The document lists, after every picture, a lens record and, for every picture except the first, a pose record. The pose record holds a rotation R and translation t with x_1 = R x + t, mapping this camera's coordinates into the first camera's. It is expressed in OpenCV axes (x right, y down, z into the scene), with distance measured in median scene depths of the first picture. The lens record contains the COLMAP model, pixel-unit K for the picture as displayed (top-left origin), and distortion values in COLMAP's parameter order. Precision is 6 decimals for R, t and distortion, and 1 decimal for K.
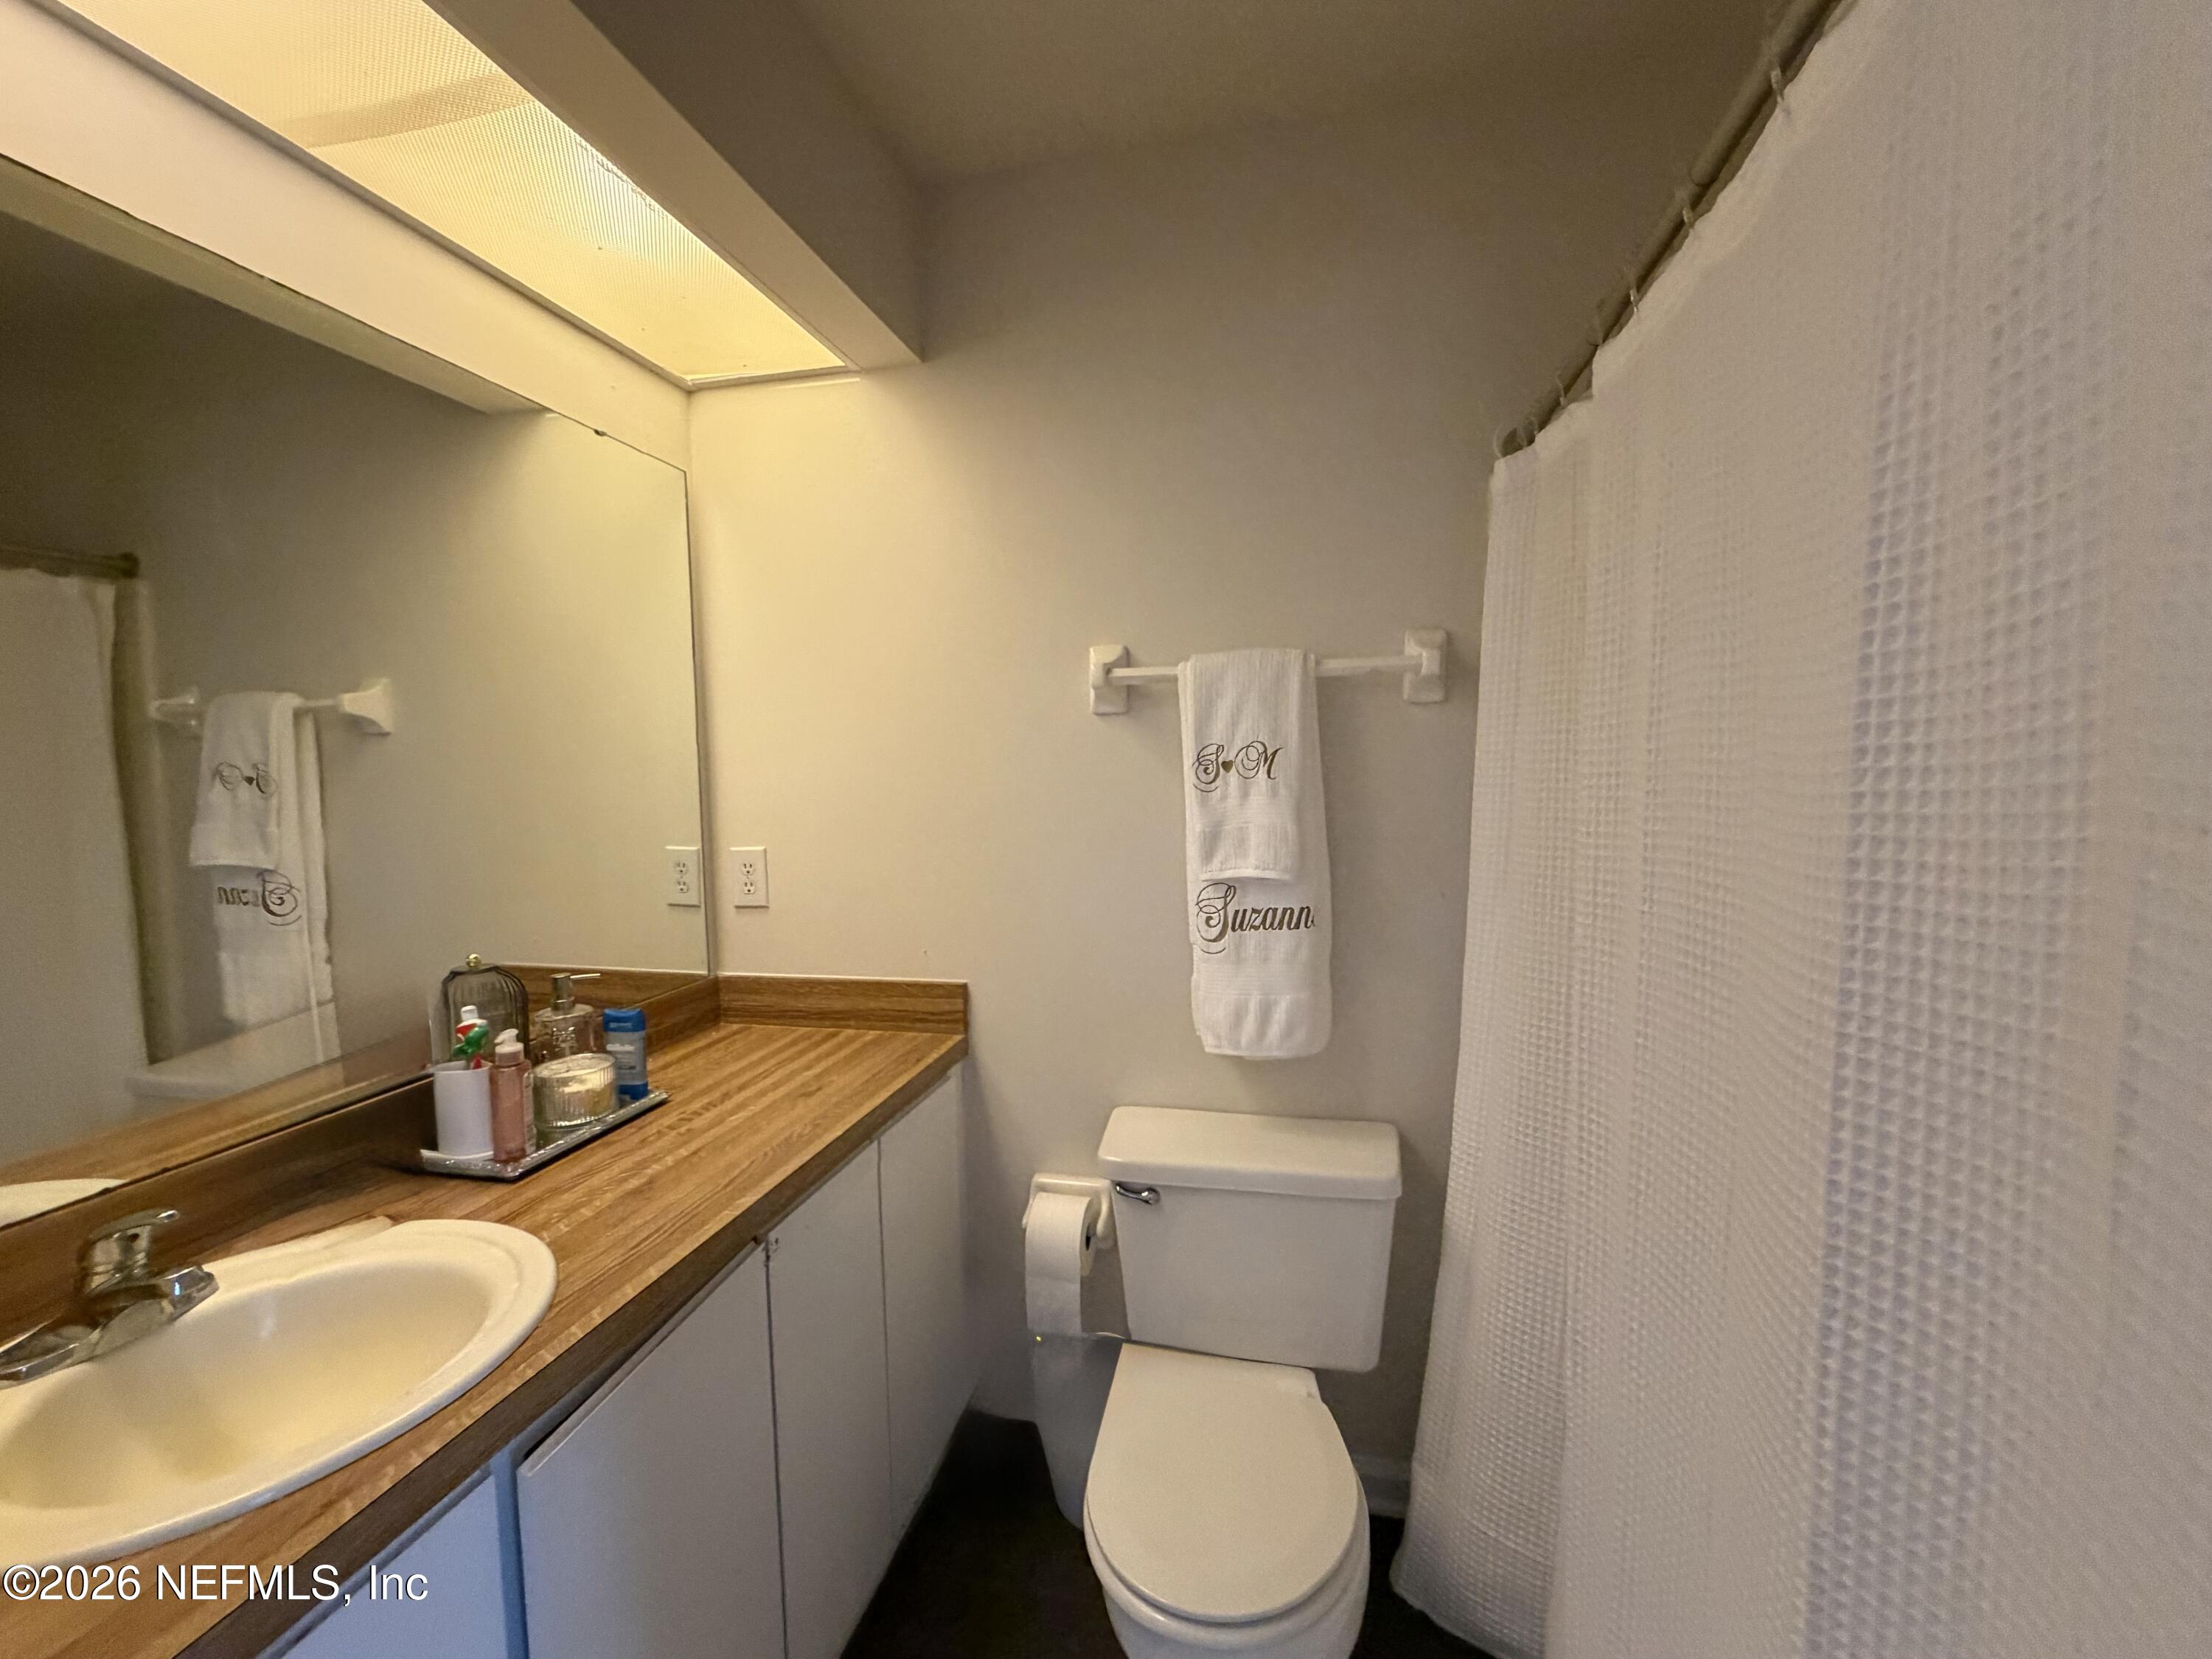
lens RADIAL K [[892.5, 0, 1110.0], [0, 892.5, 834.7], [0, 0, 1]] dist [0.003402, 0.000282]
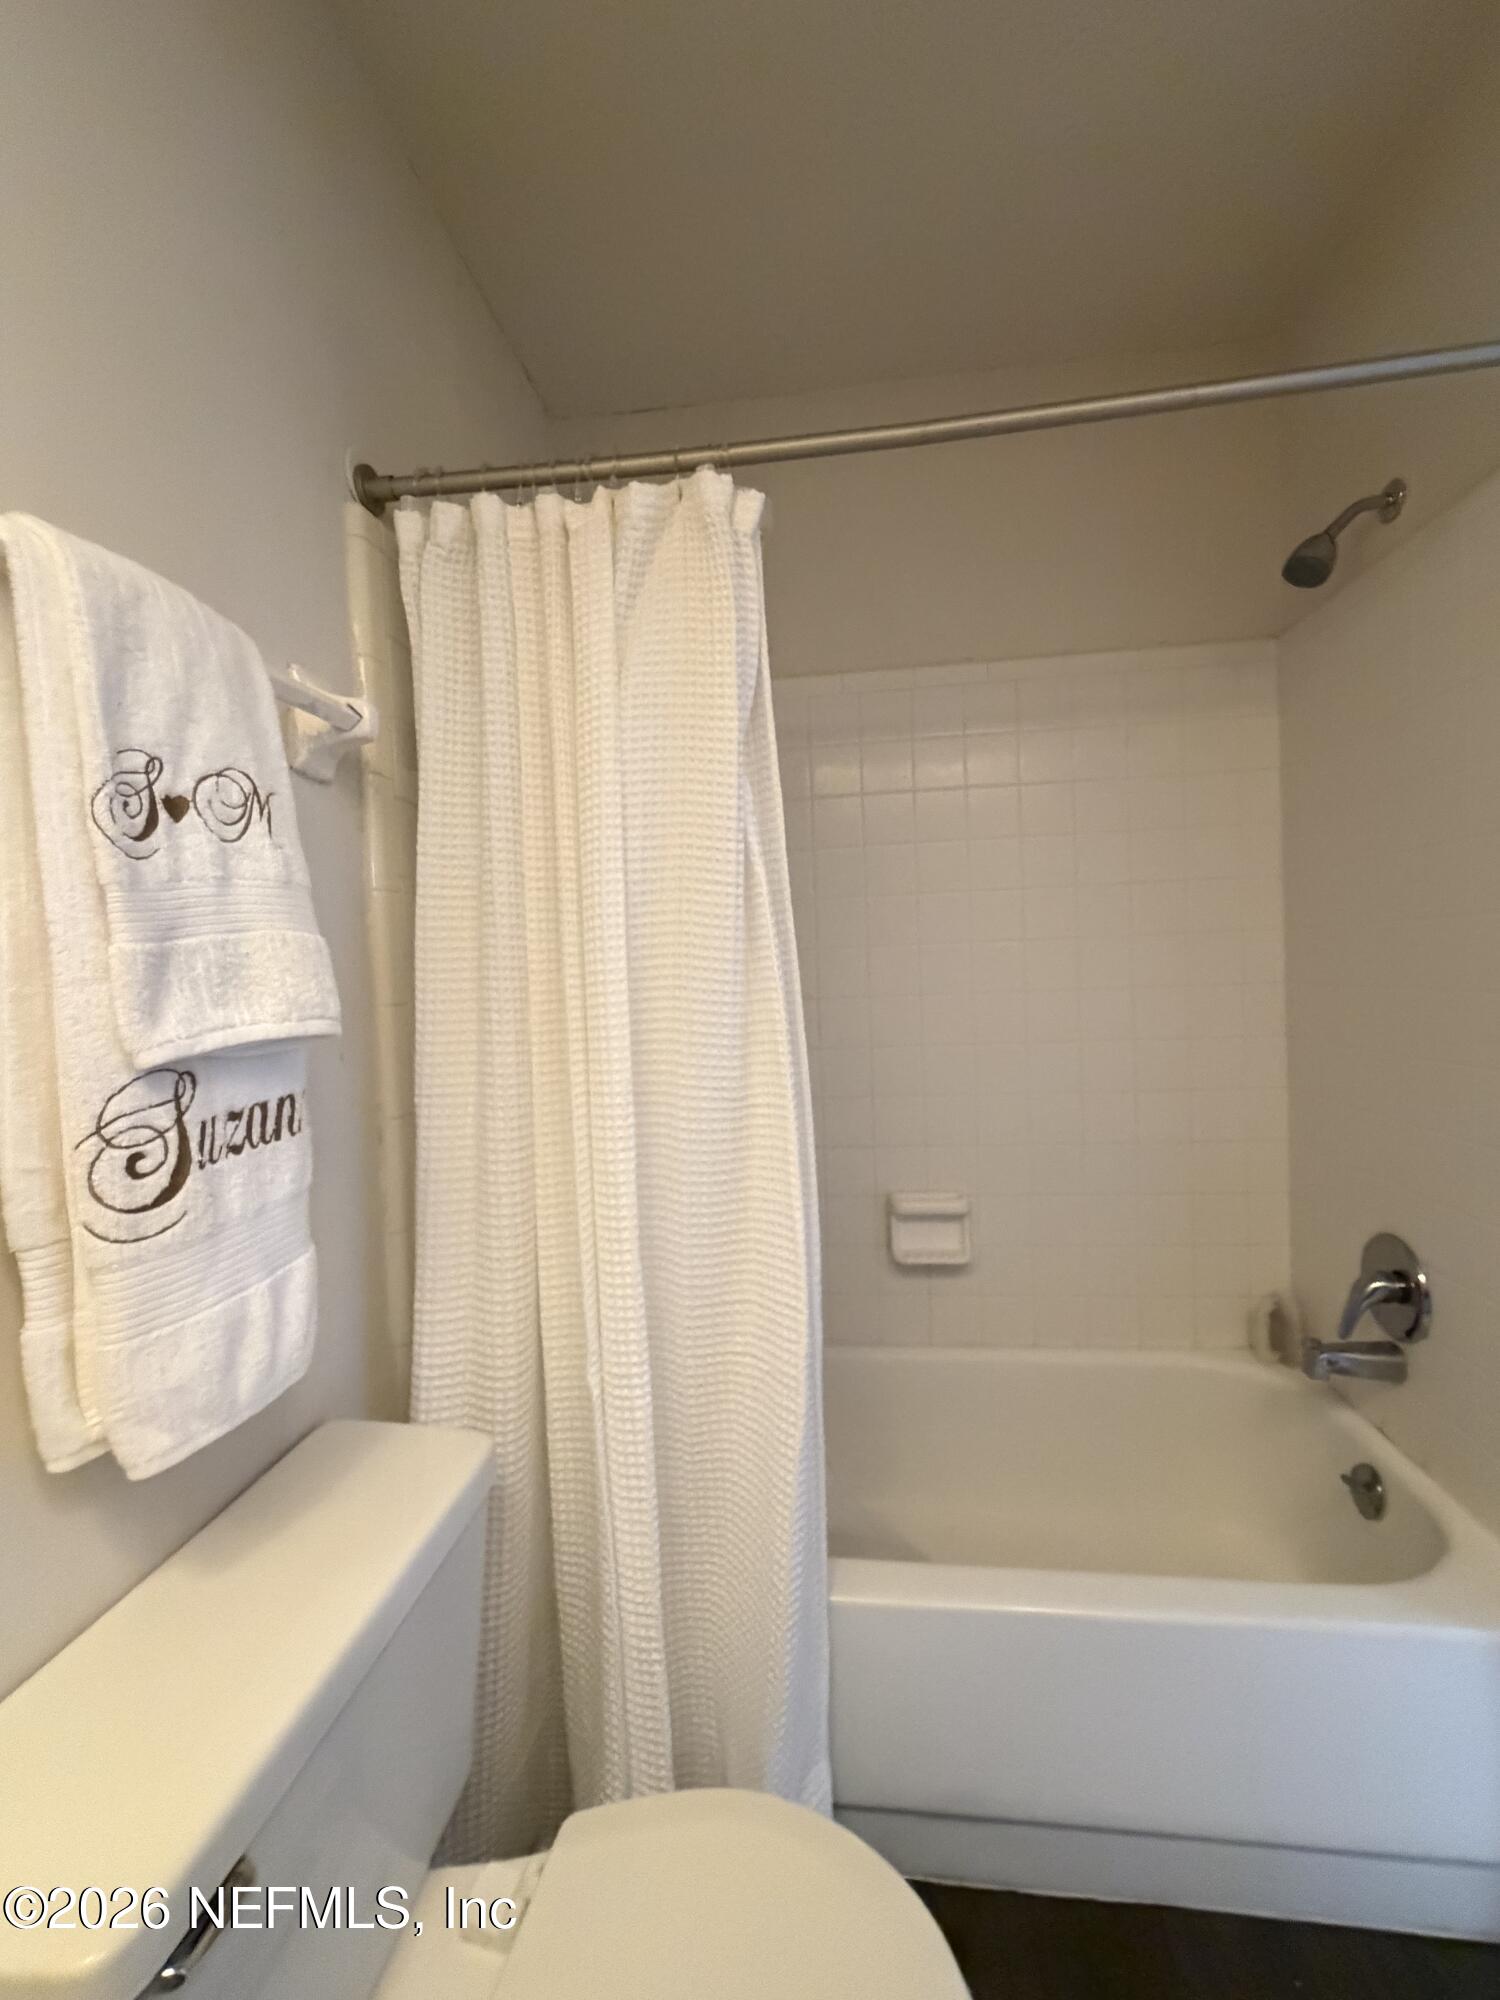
lens RADIAL K [[807.0, 0, 750.6], [0, 807.0, 1003.8], [0, 0, 1]] dist [0.003402, 0.000282]
pose [[-0.090752, -0.022766, 0.995613, -0.306346], [0.111820, 0.993184, 0.032903, 0.041827], [-0.989576, 0.114316, -0.087588, 0.752590]]
